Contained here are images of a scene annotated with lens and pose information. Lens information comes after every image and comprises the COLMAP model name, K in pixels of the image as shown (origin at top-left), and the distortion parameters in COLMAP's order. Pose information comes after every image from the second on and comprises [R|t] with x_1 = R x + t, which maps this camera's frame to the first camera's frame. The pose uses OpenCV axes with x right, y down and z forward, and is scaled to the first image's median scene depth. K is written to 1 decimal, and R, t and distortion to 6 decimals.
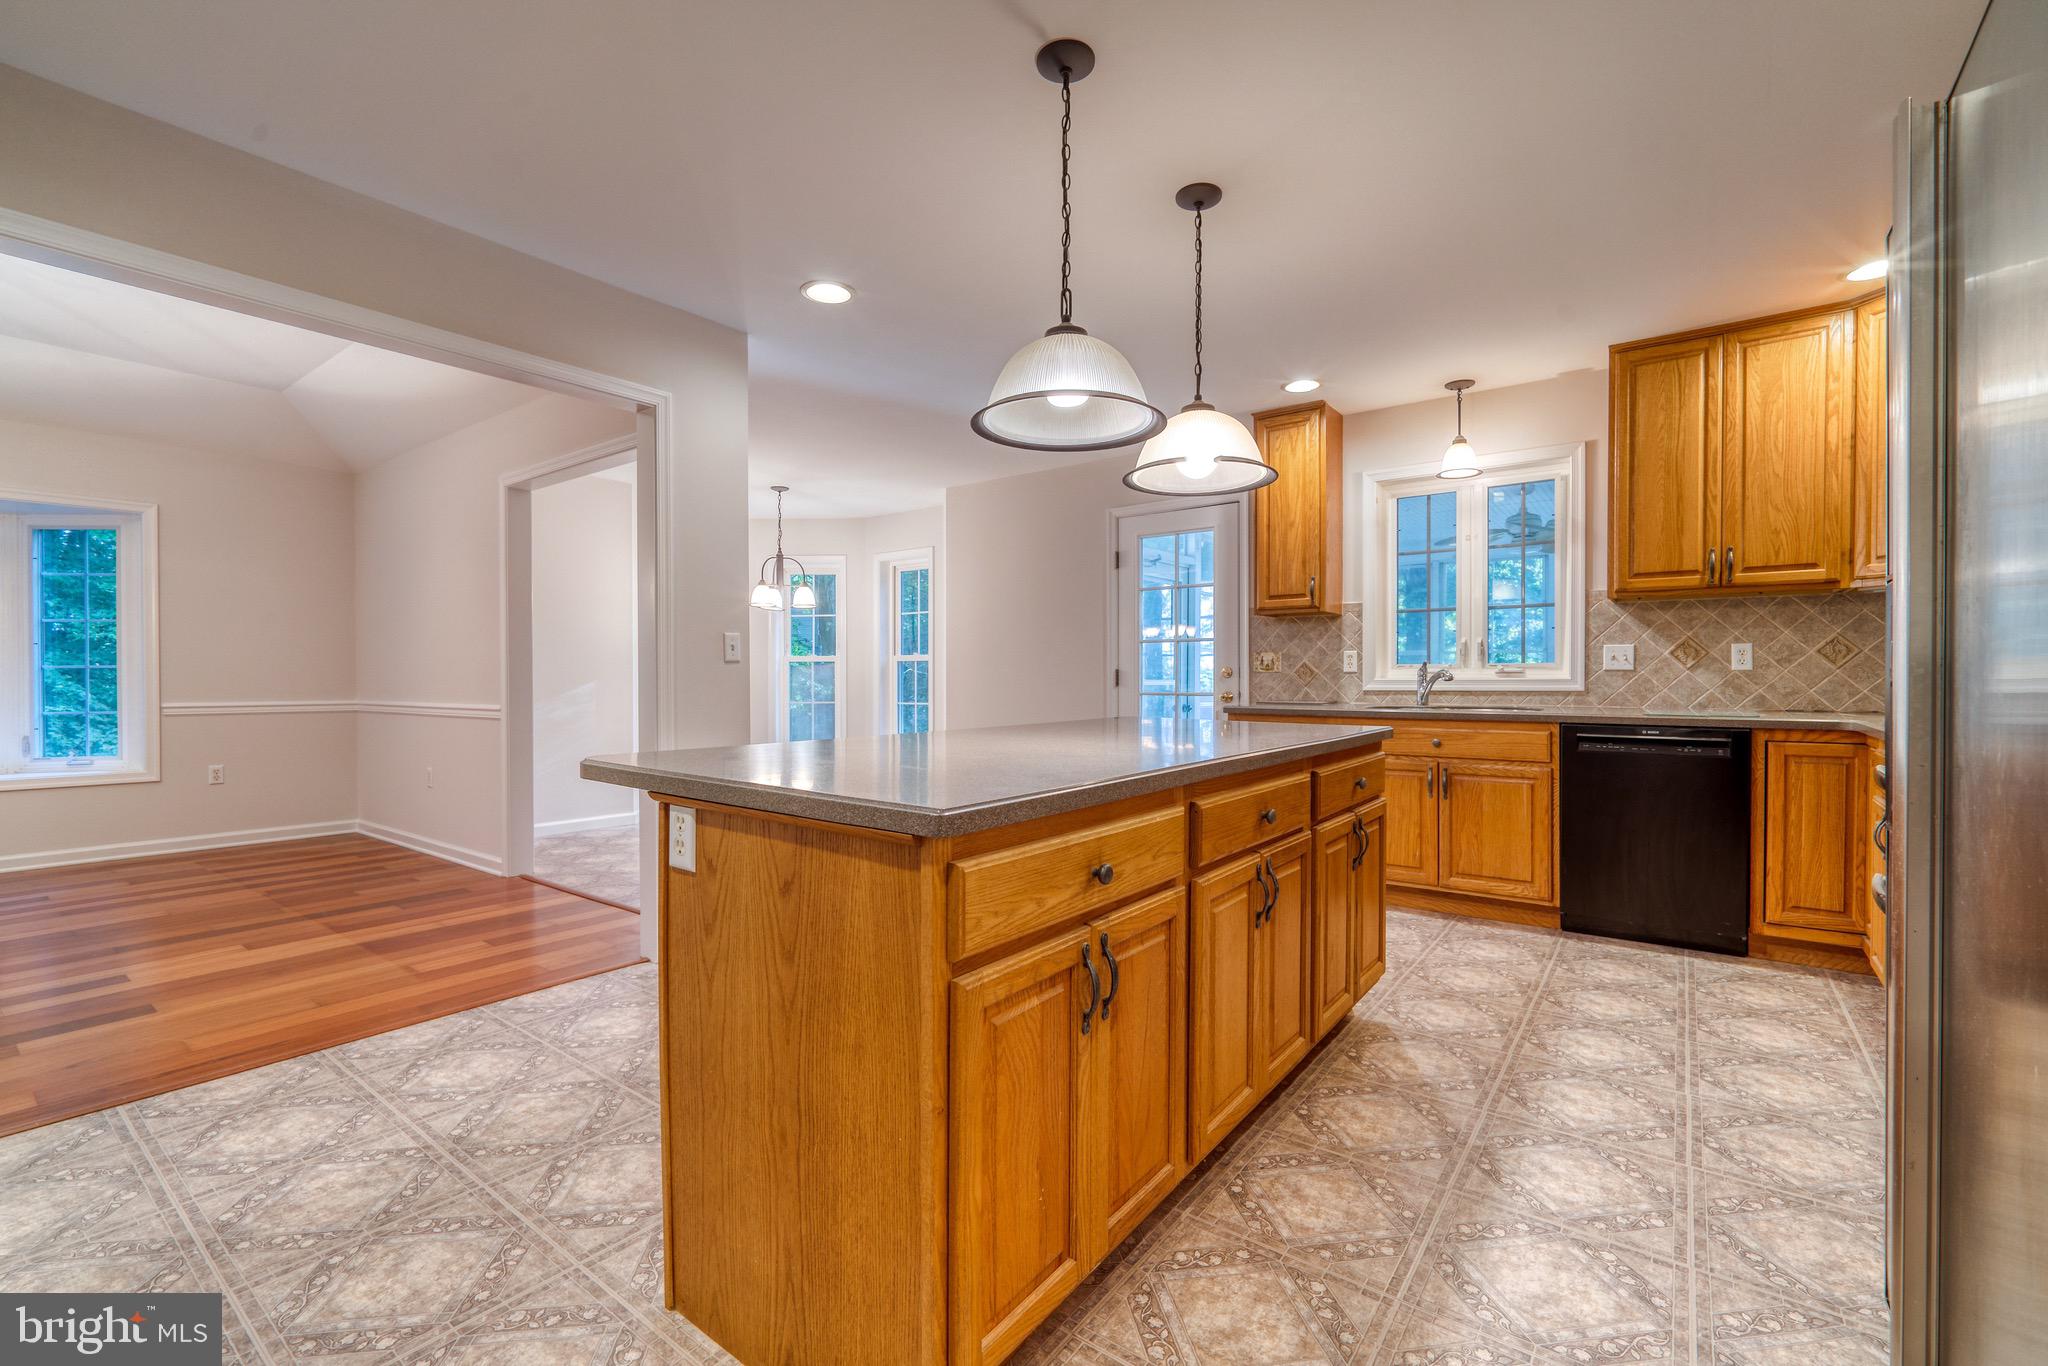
lens RADIAL K [[877.4, 0, 1020.7], [0, 877.4, 683.1], [0, 0, 1]] dist [-0.005121, 0.000165]
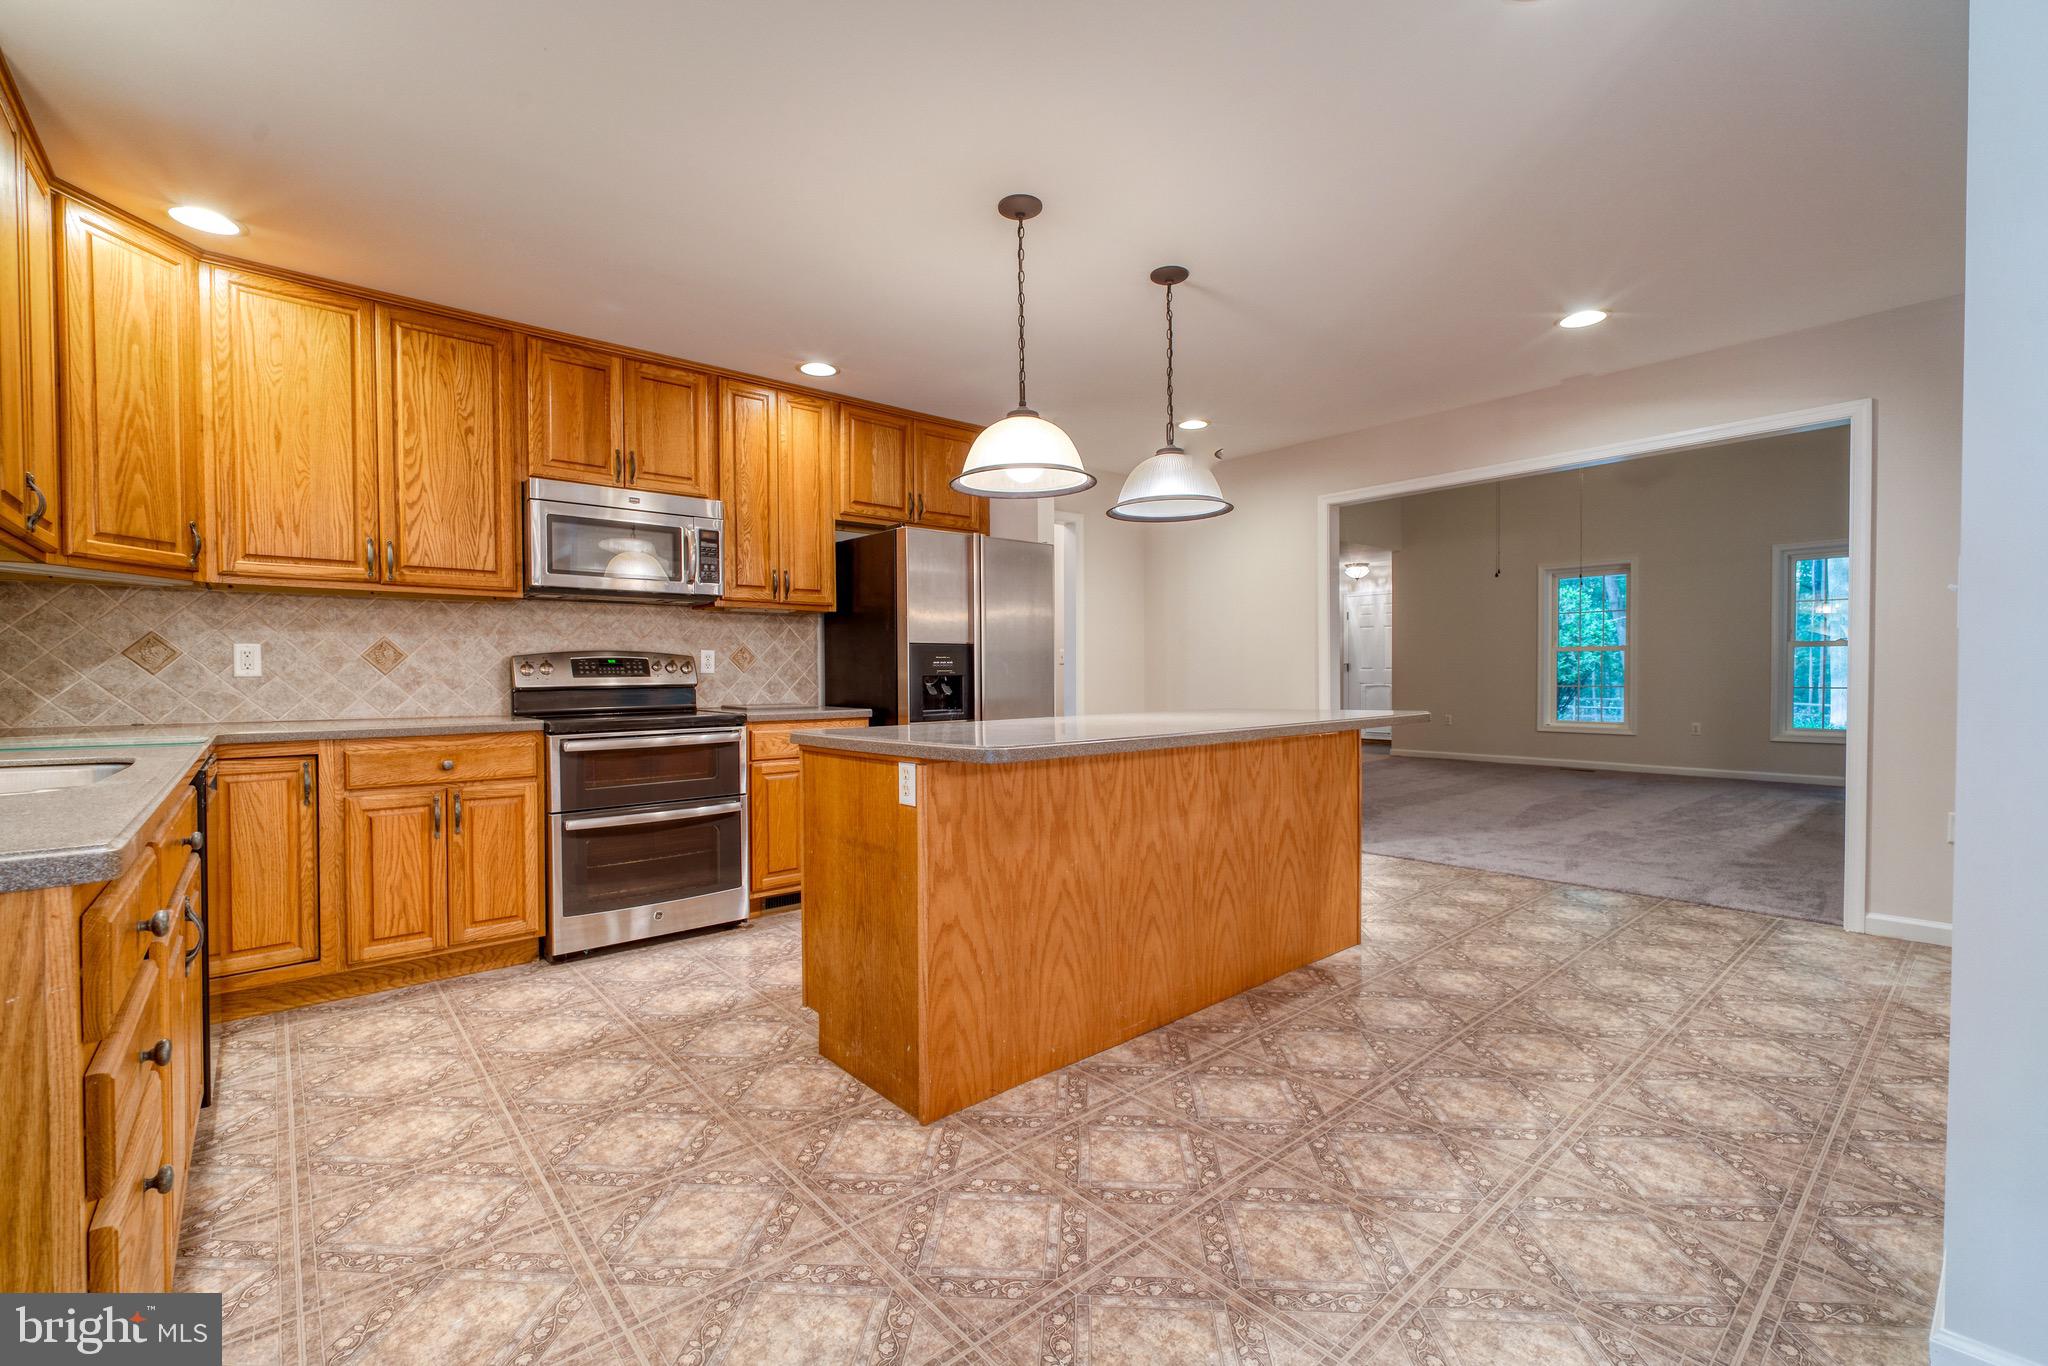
lens RADIAL K [[877.4, 0, 1029.1], [0, 877.4, 680.7], [0, 0, 1]] dist [-0.005121, 0.000165]
pose [[-0.979978, 0.006151, 0.199010, -0.004945], [0.010050, 0.999777, 0.018588, -0.012486], [-0.198851, 0.020215, -0.979821, 1.309369]]
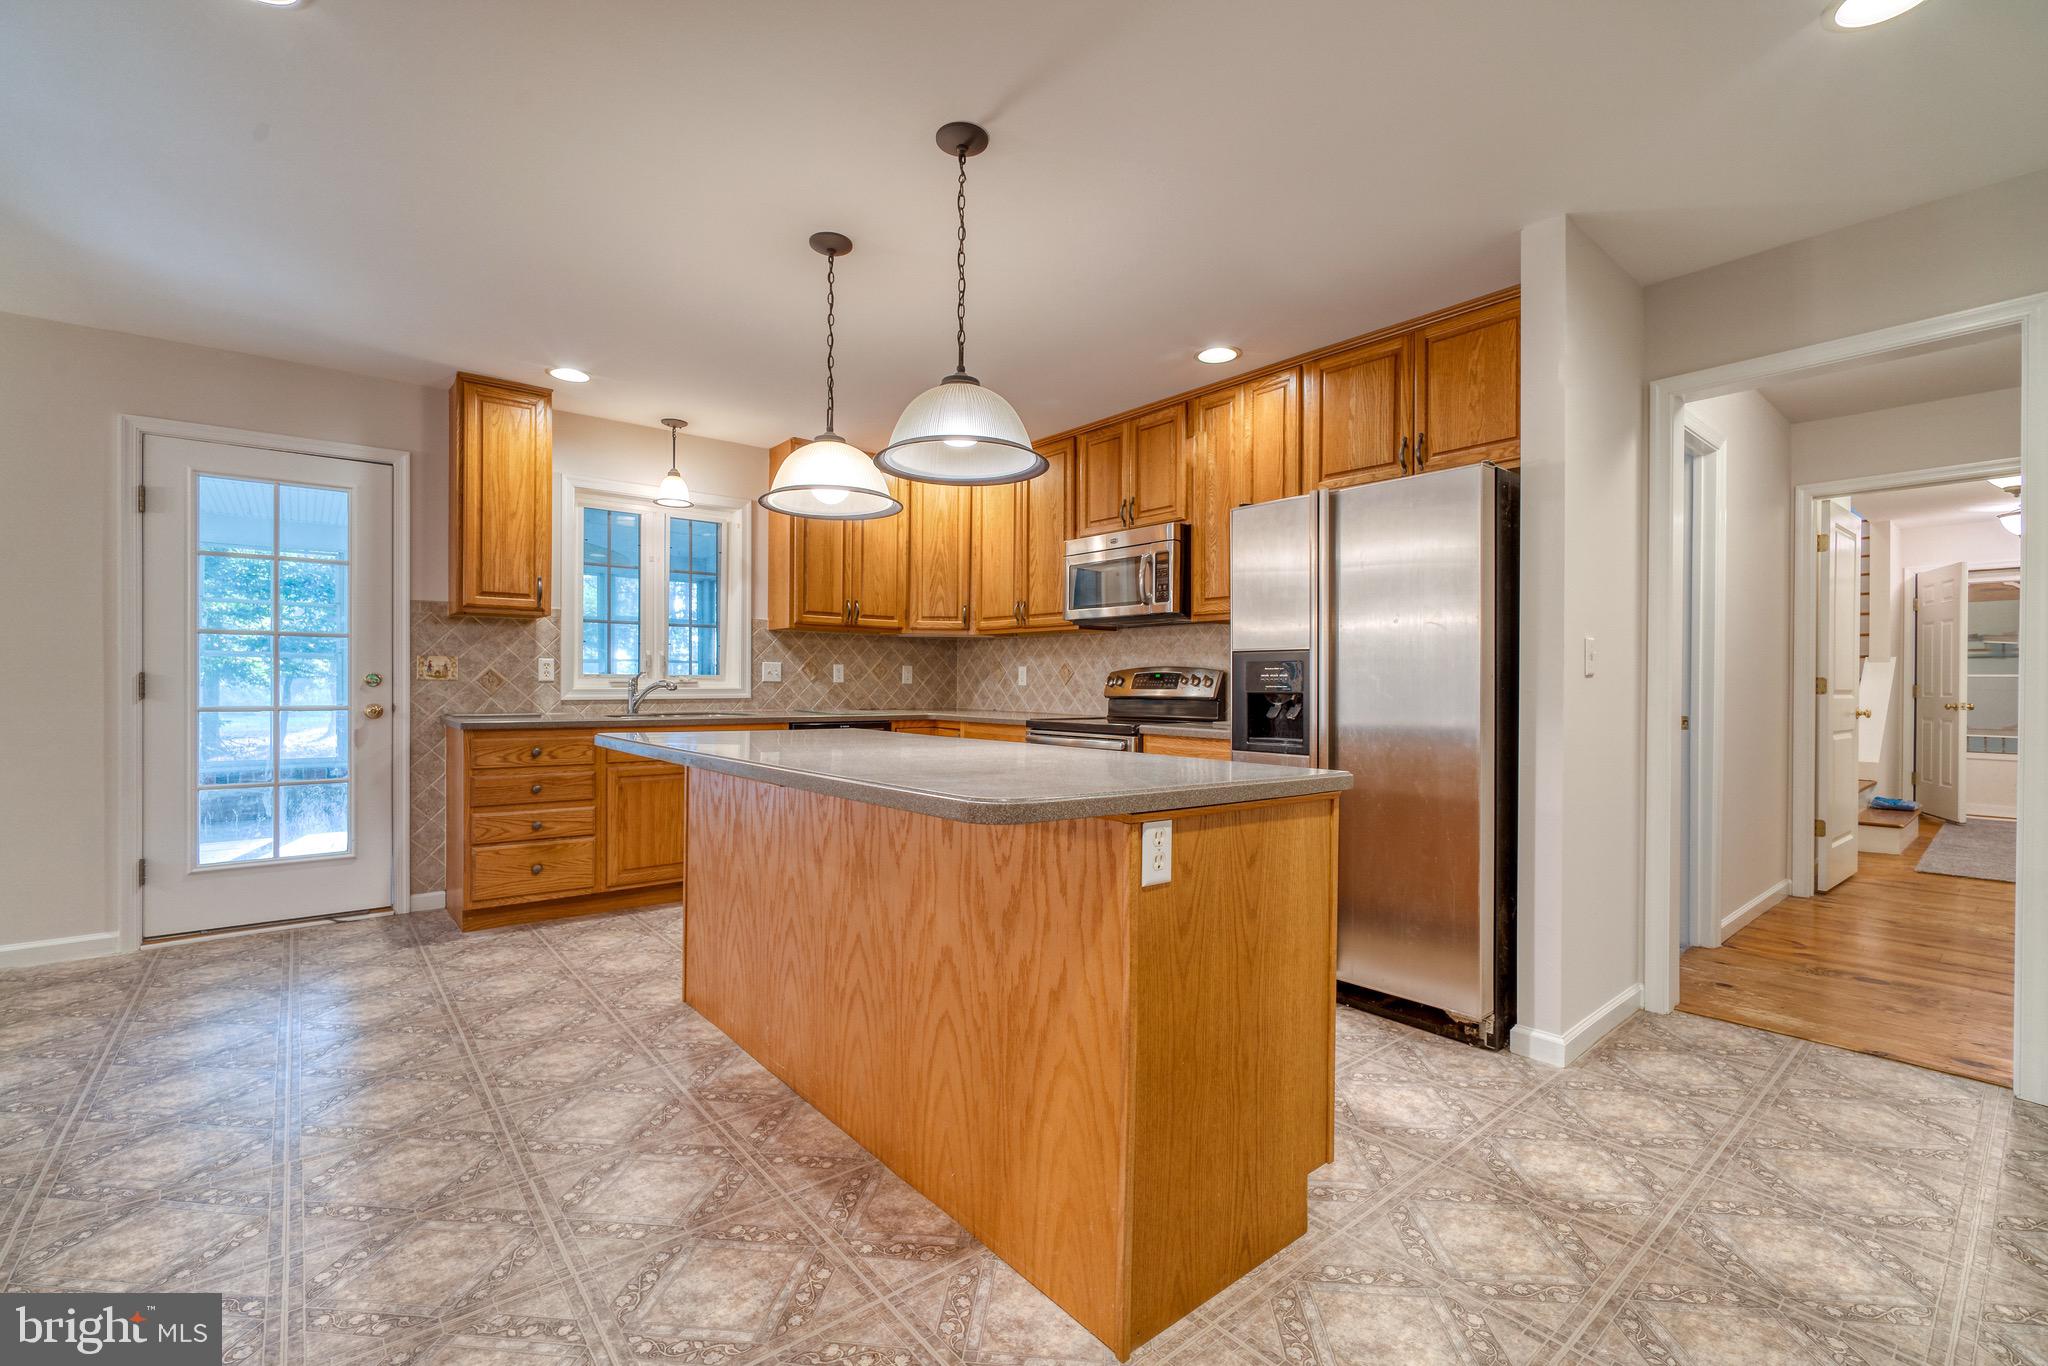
lens RADIAL K [[877.4, 0, 1030.6], [0, 877.4, 683.7], [0, 0, 1]] dist [-0.005121, 0.000165]
pose [[0.219767, 0.004436, 0.975542, -0.515071], [0.002212, 0.999985, -0.005045, -0.004430], [-0.975550, 0.003266, 0.219754, 0.339716]]
